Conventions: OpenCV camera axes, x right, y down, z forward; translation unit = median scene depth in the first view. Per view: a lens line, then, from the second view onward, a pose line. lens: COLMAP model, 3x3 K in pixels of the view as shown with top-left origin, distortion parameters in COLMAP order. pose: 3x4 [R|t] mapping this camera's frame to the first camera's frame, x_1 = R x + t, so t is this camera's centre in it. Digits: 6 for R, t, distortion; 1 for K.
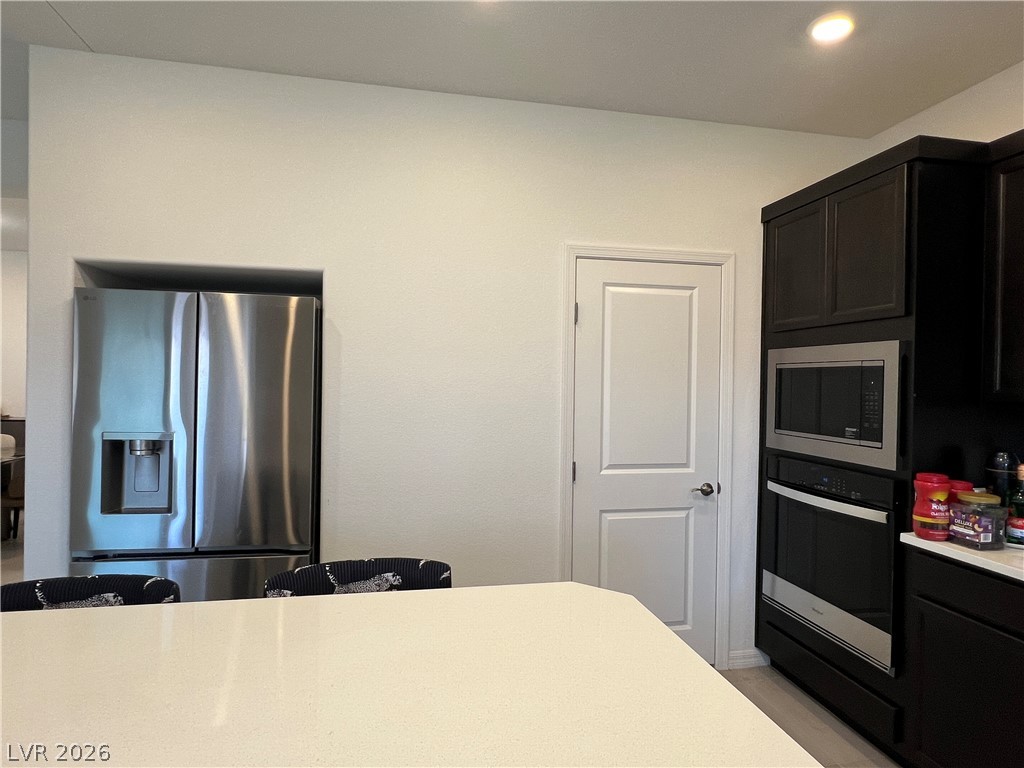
lens RADIAL K [[578.7, 0, 511.0], [0, 578.7, 380.4], [0, 0, 1]] dist [-0.005704, -0.001008]
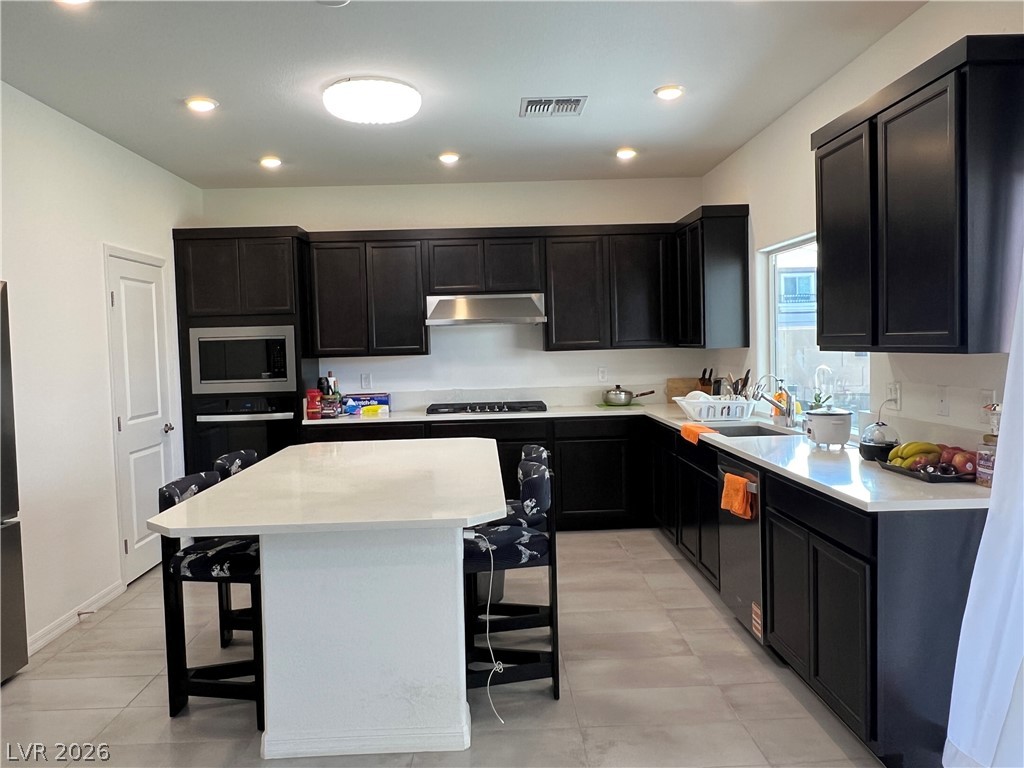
lens RADIAL K [[752.6, 0, 509.9], [0, 752.6, 383.2], [0, 0, 1]] dist [0.004256, 0.002779]
pose [[0.154963, -0.069907, 0.985444, -1.371448], [0.031052, 0.997345, 0.065869, -0.015024], [-0.987432, 0.020393, 0.156722, -0.112291]]
